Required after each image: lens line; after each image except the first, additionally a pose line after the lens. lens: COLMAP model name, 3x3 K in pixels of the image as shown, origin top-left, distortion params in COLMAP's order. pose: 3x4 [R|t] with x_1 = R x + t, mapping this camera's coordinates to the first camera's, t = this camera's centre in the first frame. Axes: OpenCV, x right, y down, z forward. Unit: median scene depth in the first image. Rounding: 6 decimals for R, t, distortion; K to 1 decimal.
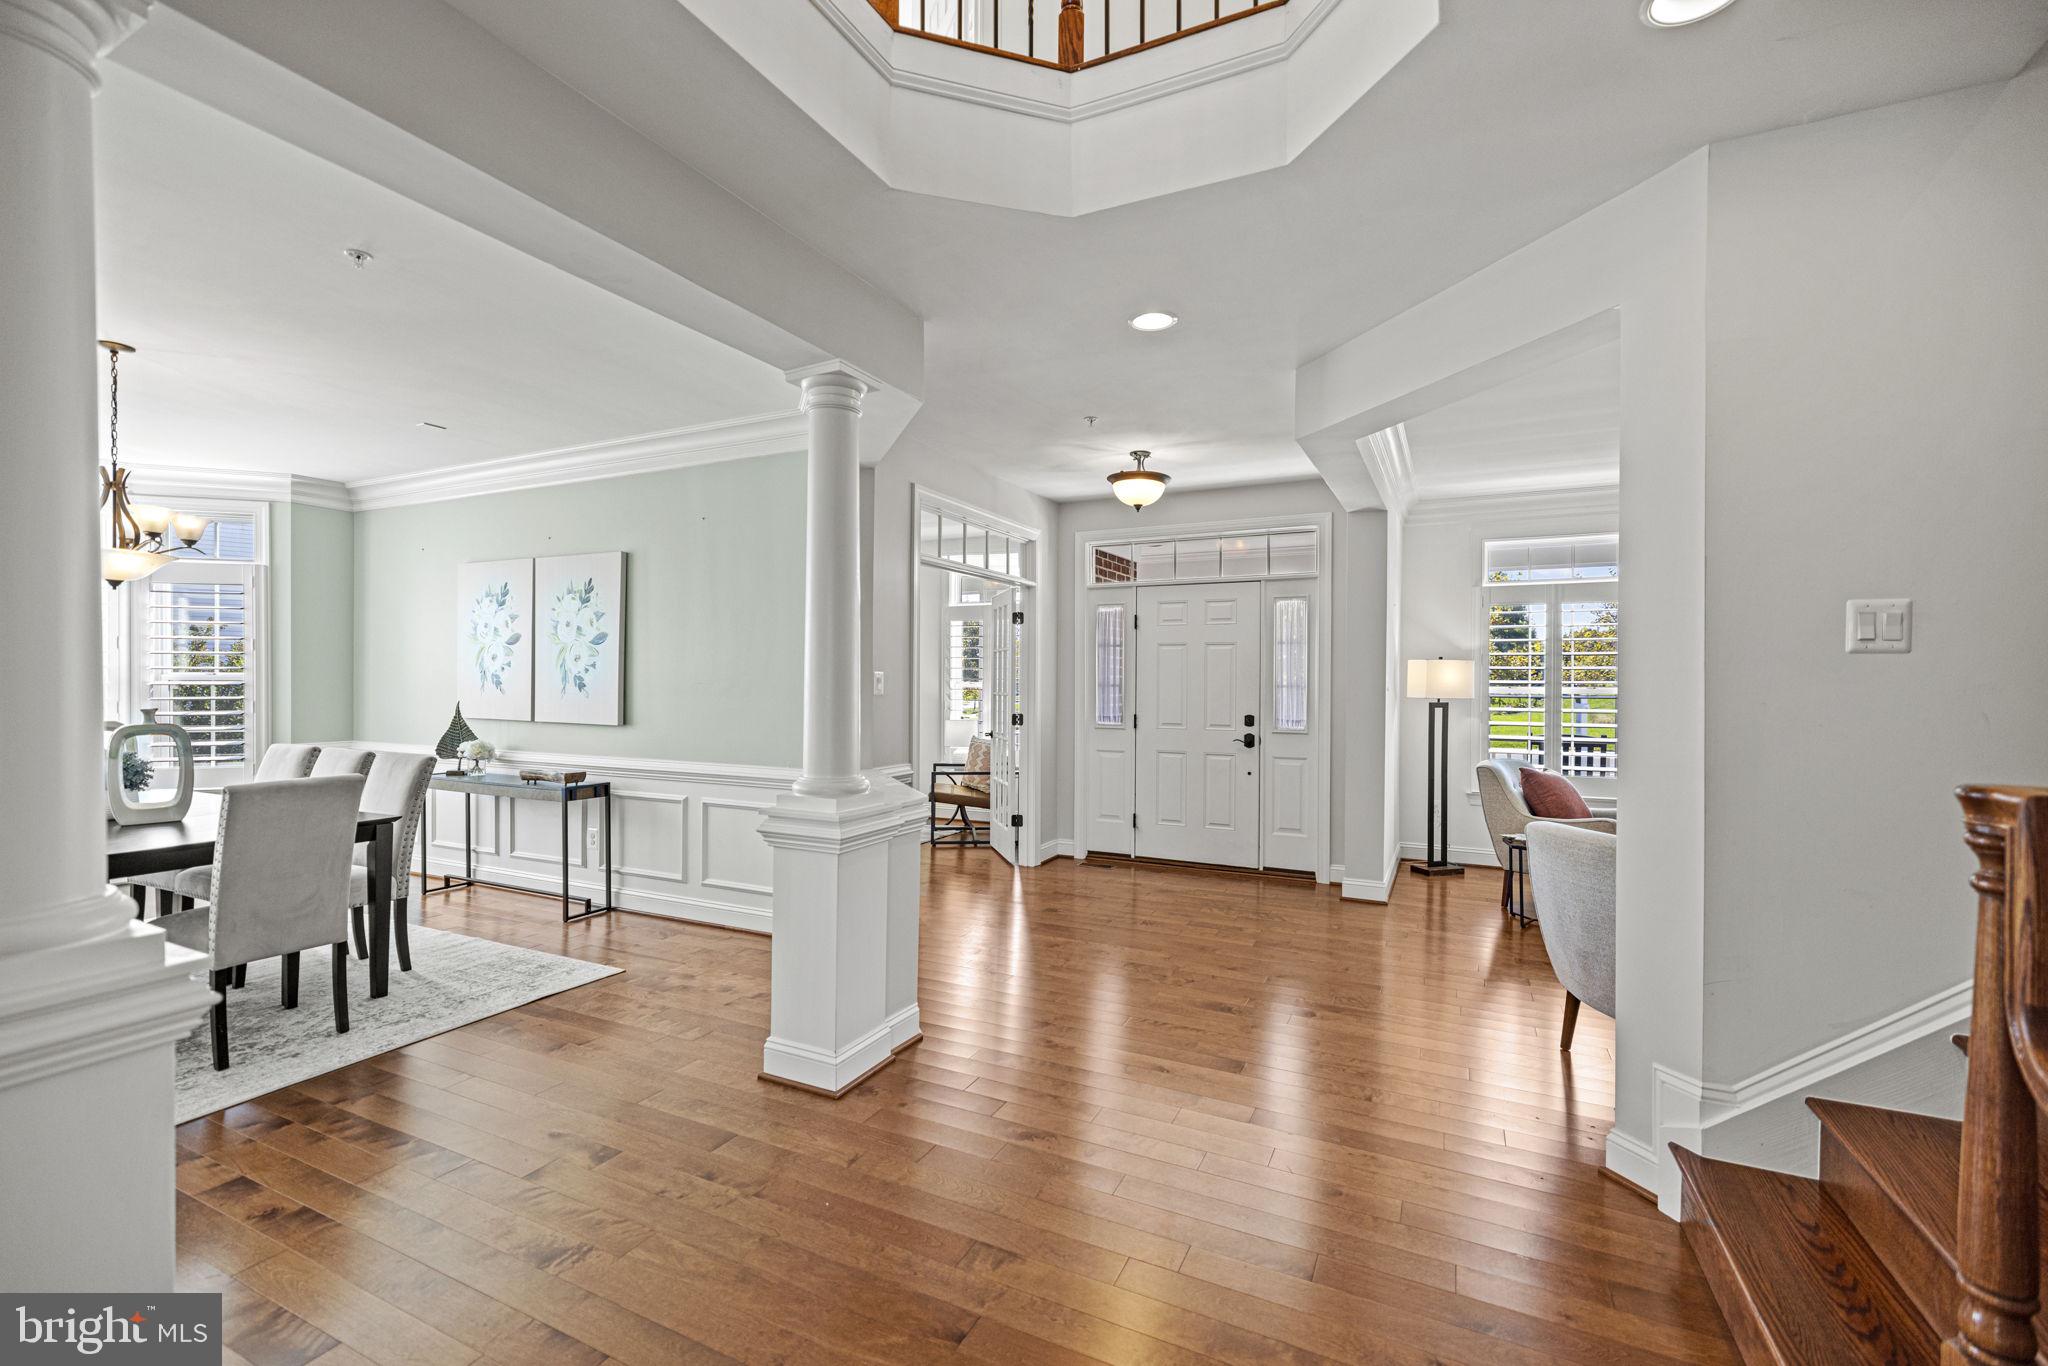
lens RADIAL K [[875.9, 0, 1030.0], [0, 875.9, 685.7], [0, 0, 1]] dist [0.003157, -0.001149]
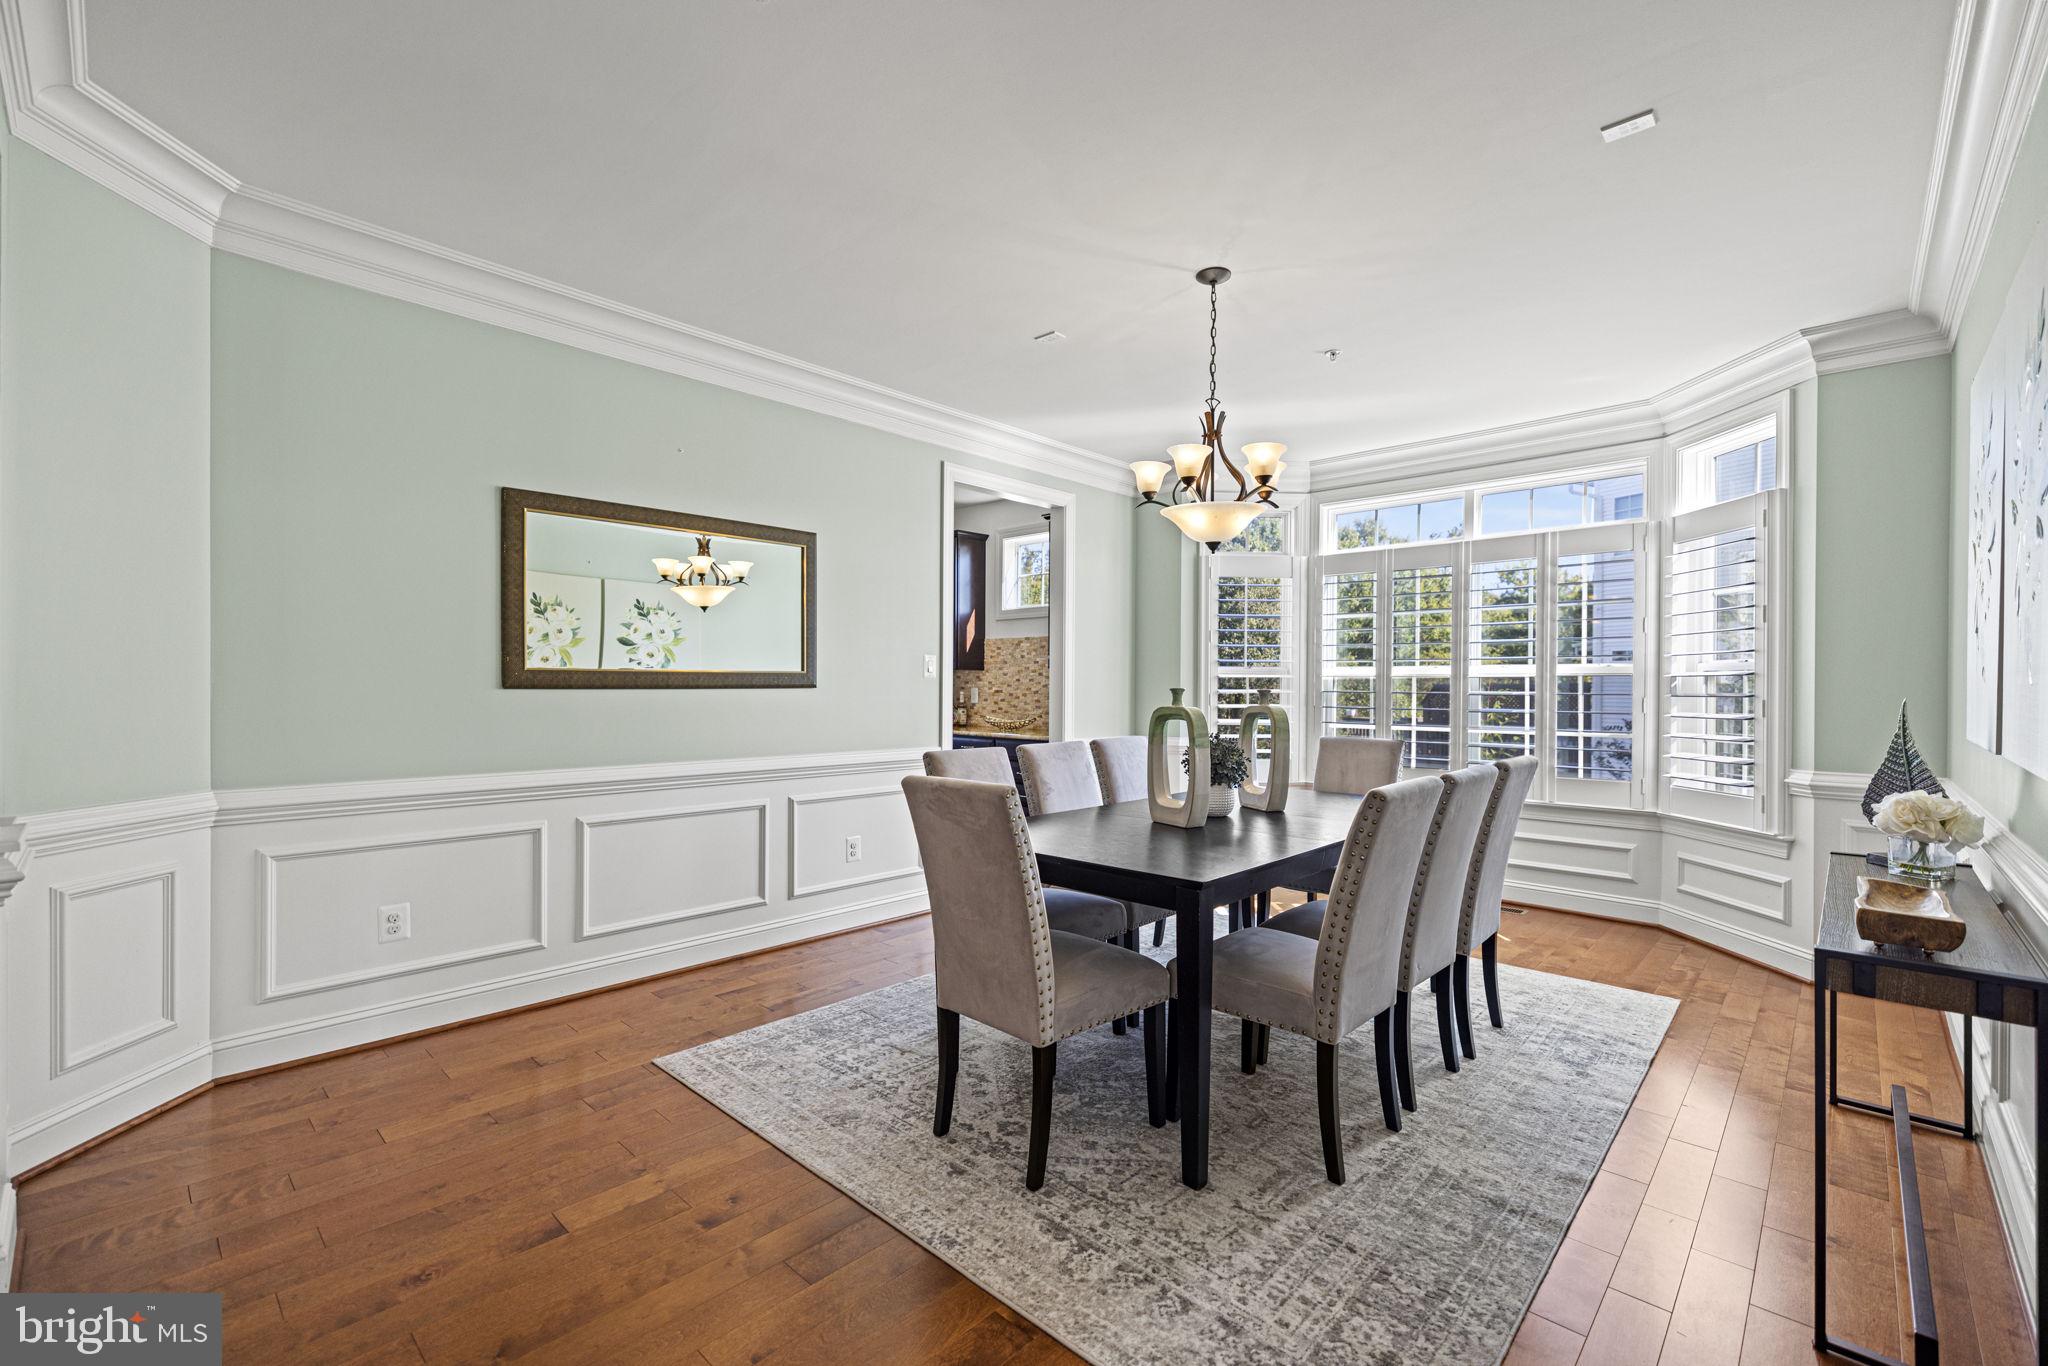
lens RADIAL K [[875.9, 0, 1028.2], [0, 875.9, 687.4], [0, 0, 1]] dist [0.003157, -0.001149]
pose [[-0.293917, -0.001033, -0.955830, -0.161347], [-0.015066, 0.999880, 0.003552, 0.025294], [0.955712, 0.015445, -0.293897, 1.124614]]
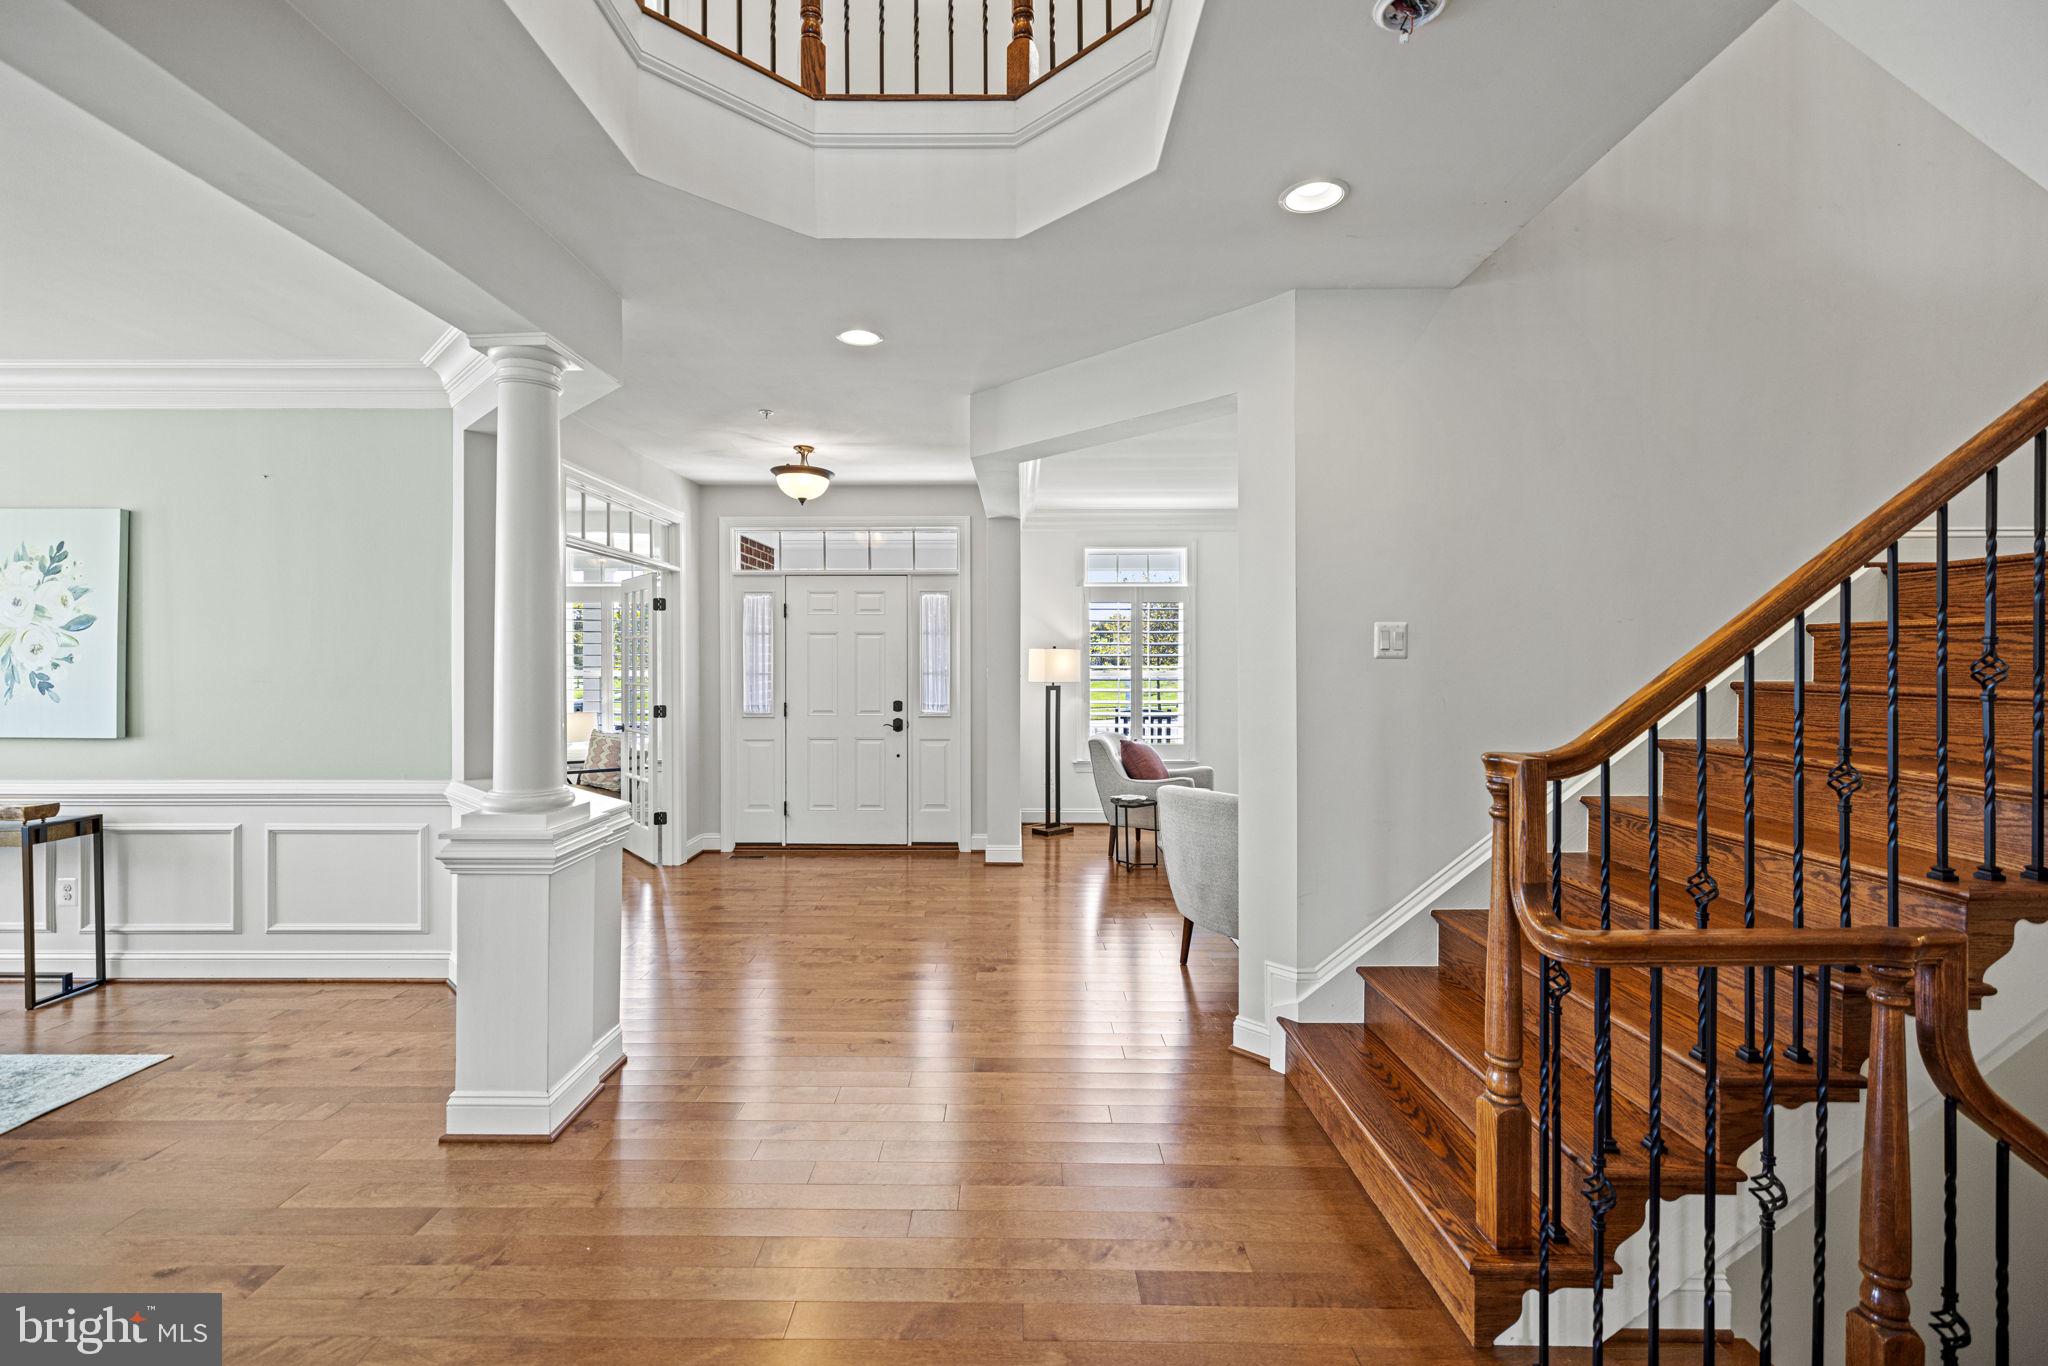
lens RADIAL K [[875.9, 0, 1008.6], [0, 875.9, 661.6], [0, 0, 1]] dist [0.003157, -0.001149]
pose [[0.899718, -0.006725, 0.436420, -0.141279], [0.007361, 0.999973, 0.000234, -0.020329], [-0.436409, 0.003002, 0.899743, -0.025513]]
